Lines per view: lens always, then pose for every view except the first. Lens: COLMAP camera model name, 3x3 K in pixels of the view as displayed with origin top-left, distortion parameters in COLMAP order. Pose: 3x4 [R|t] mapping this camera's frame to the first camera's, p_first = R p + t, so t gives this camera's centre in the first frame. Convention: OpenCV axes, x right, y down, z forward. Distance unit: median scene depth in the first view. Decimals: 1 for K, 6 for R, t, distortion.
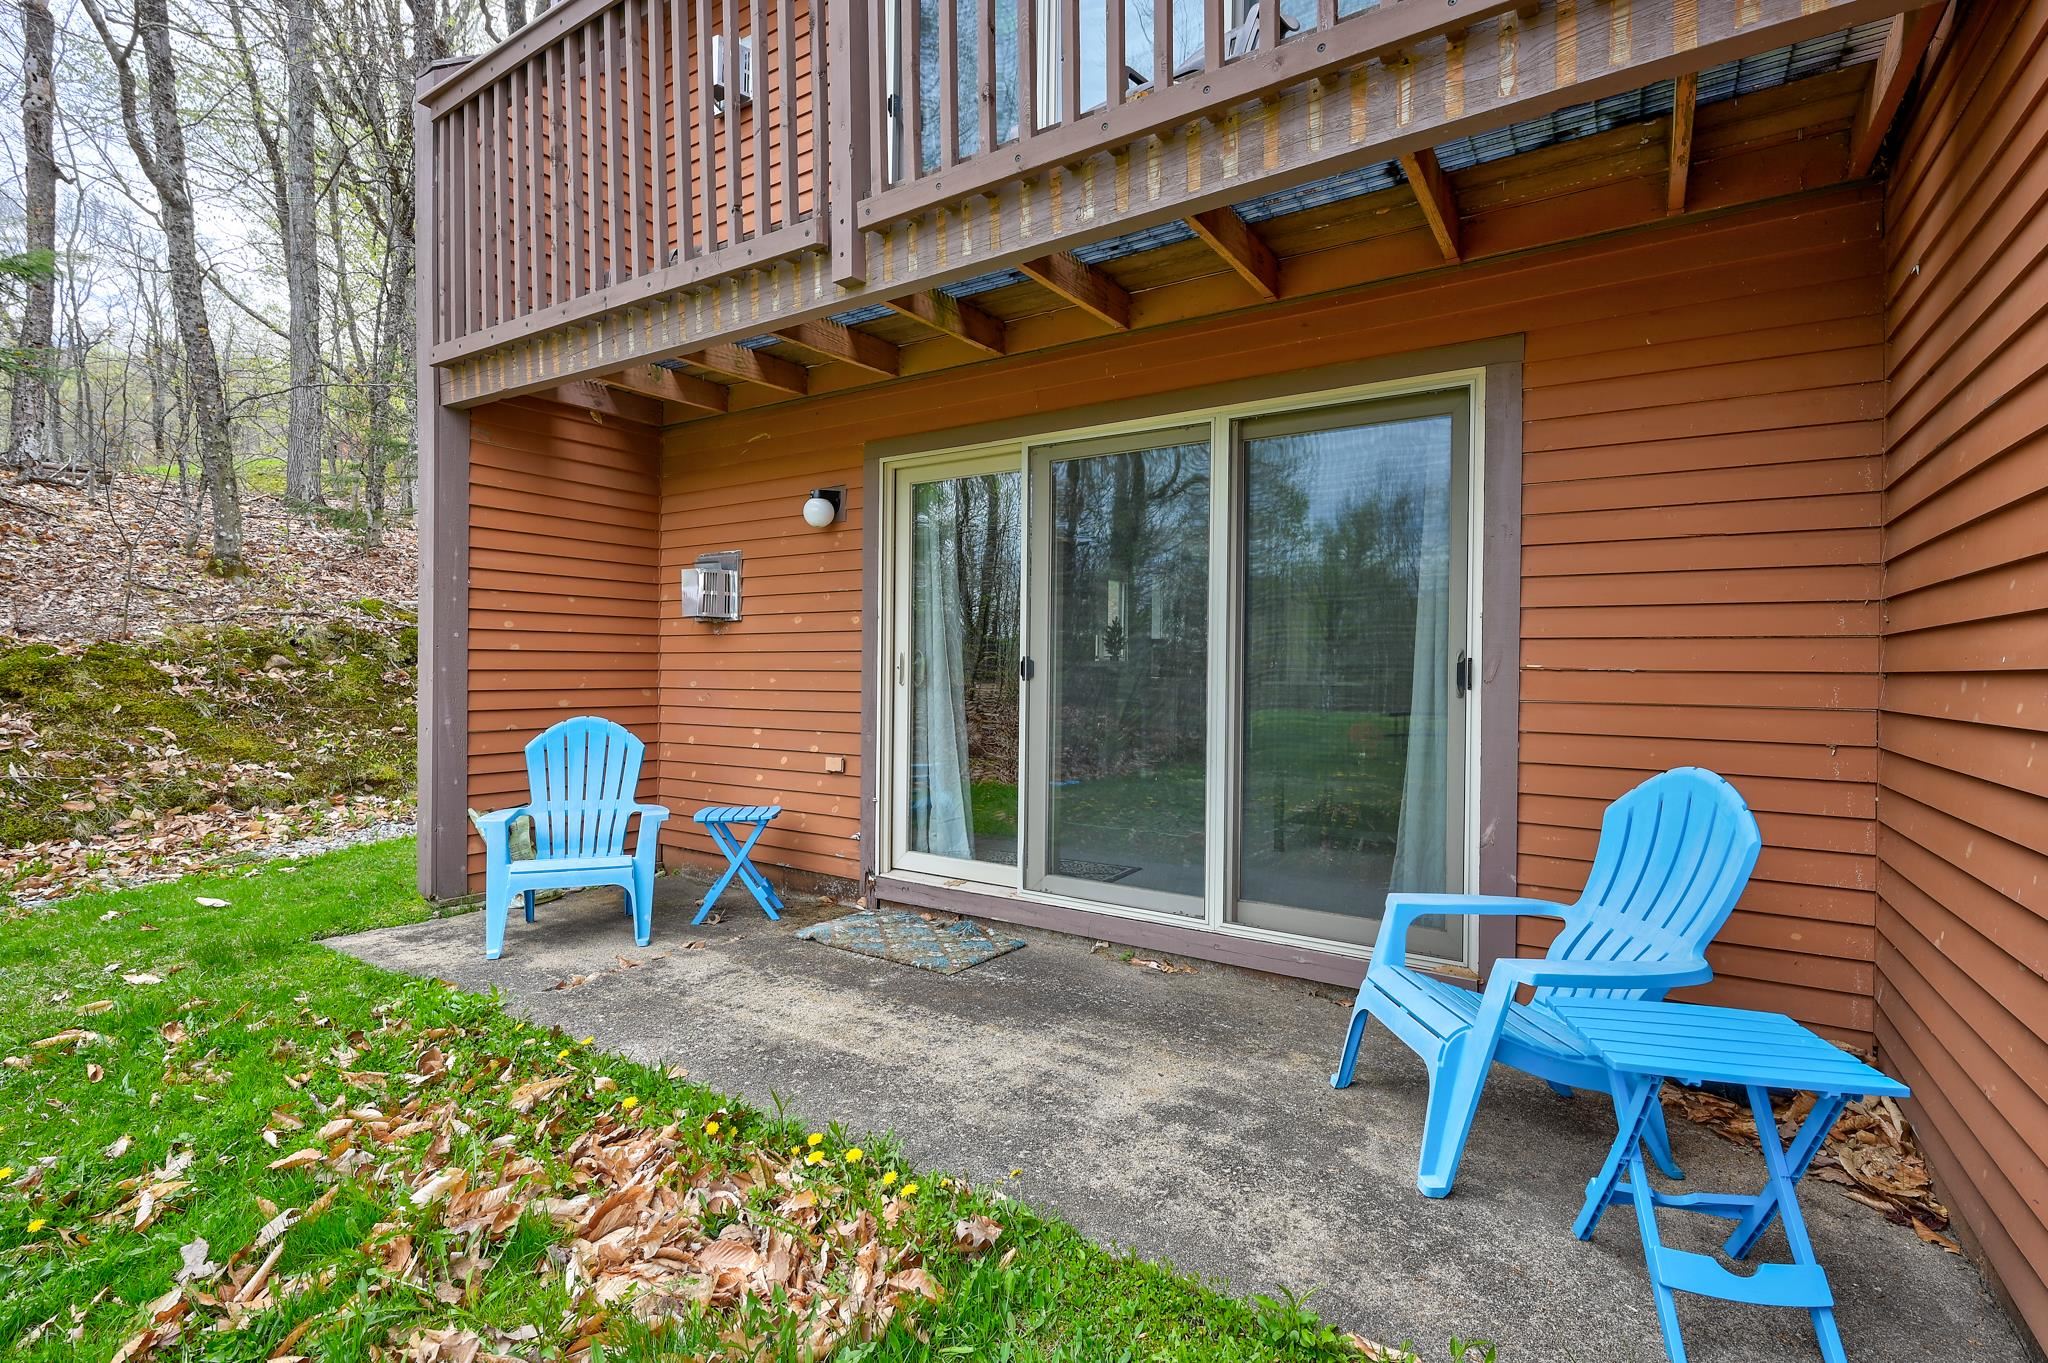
lens RADIAL K [[929.2, 0, 1051.6], [0, 929.2, 682.5], [0, 0, 1]] dist [-0.000462, -0.000075]
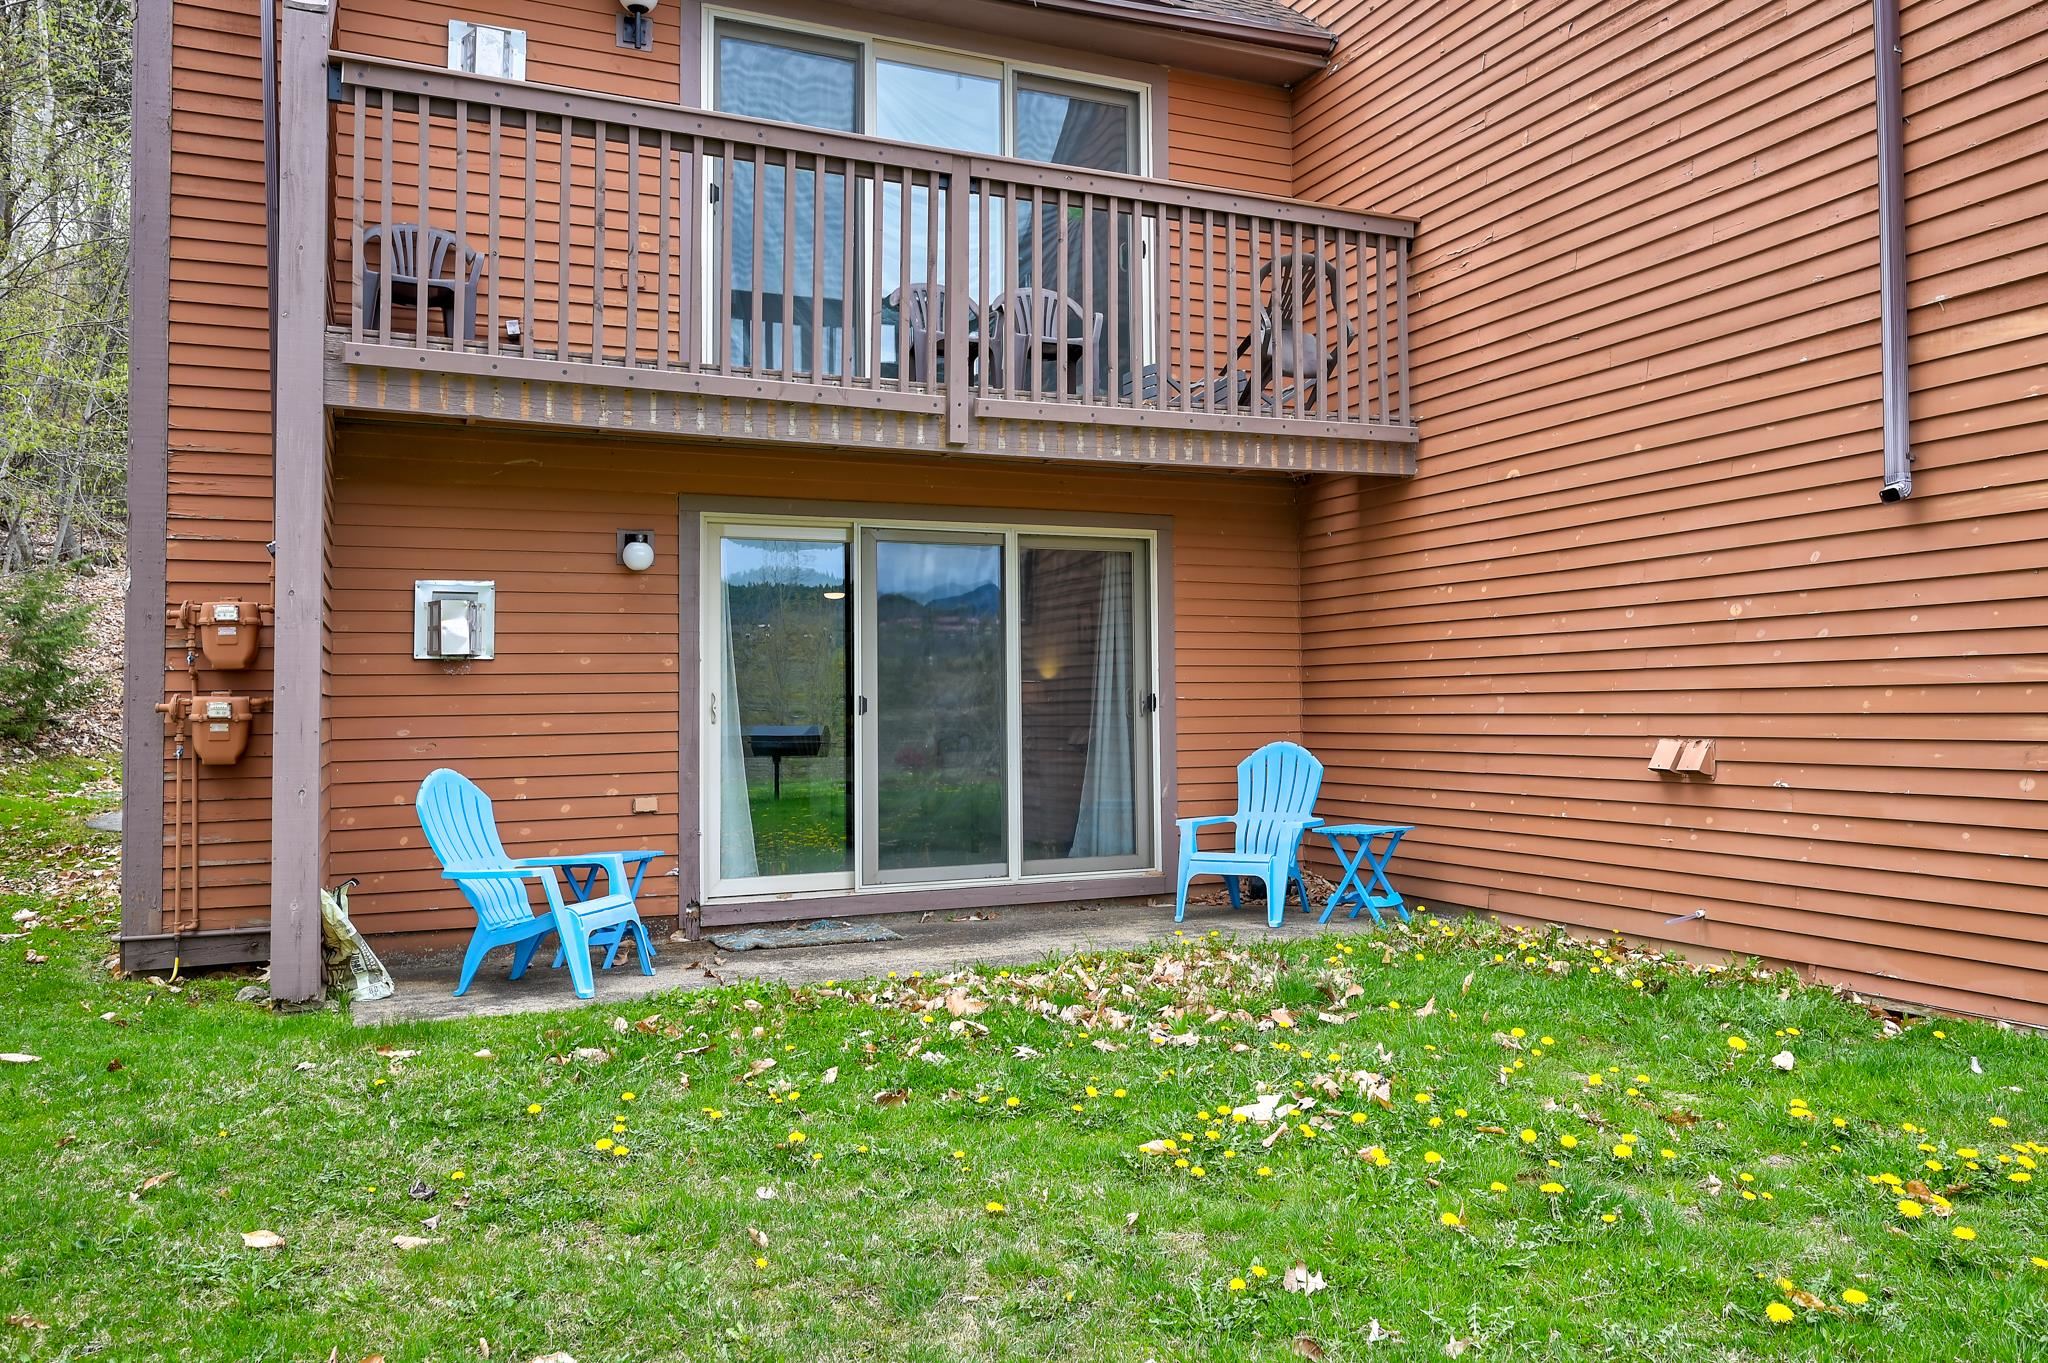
lens RADIAL K [[1454.4, 0, 1022.7], [0, 1454.4, 649.1], [0, 0, 1]] dist [-0.005954, -0.002485]
pose [[0.561567, 0.012572, 0.827336, -1.534343], [0.027659, 0.999041, -0.033956, -0.018605], [-0.826969, 0.041952, 0.560680, -0.267789]]
